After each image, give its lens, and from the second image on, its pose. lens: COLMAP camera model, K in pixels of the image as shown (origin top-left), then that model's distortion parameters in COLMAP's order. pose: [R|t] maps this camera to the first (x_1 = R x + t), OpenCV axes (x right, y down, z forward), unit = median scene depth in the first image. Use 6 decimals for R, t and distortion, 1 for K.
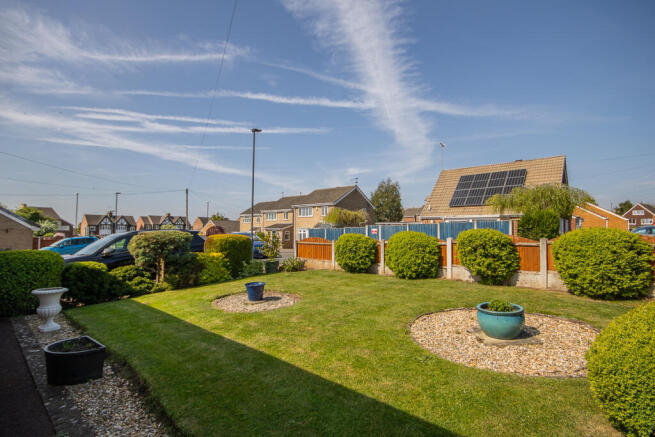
lens RADIAL K [[312.6, 0, 327.5], [0, 312.6, 218.5], [0, 0, 1]] dist [0.000419, -0.000169]
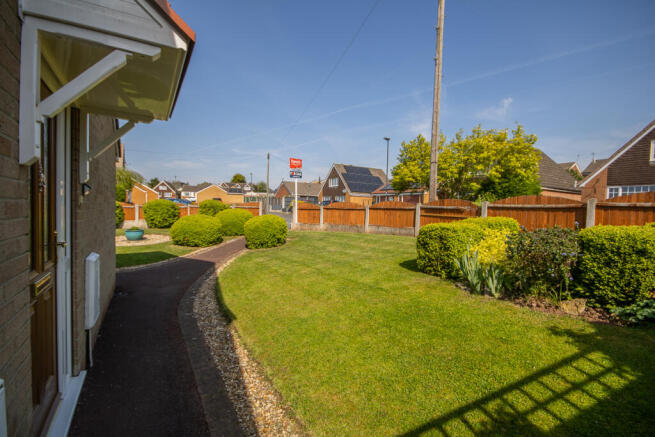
lens RADIAL K [[312.6, 0, 327.5], [0, 312.6, 218.5], [0, 0, 1]] dist [0.000419, -0.000169]
pose [[0.290751, -0.032031, 0.956262, -0.842943], [-0.065469, 0.996431, 0.053282, -0.028246], [-0.954556, -0.078098, 0.287616, -0.725756]]
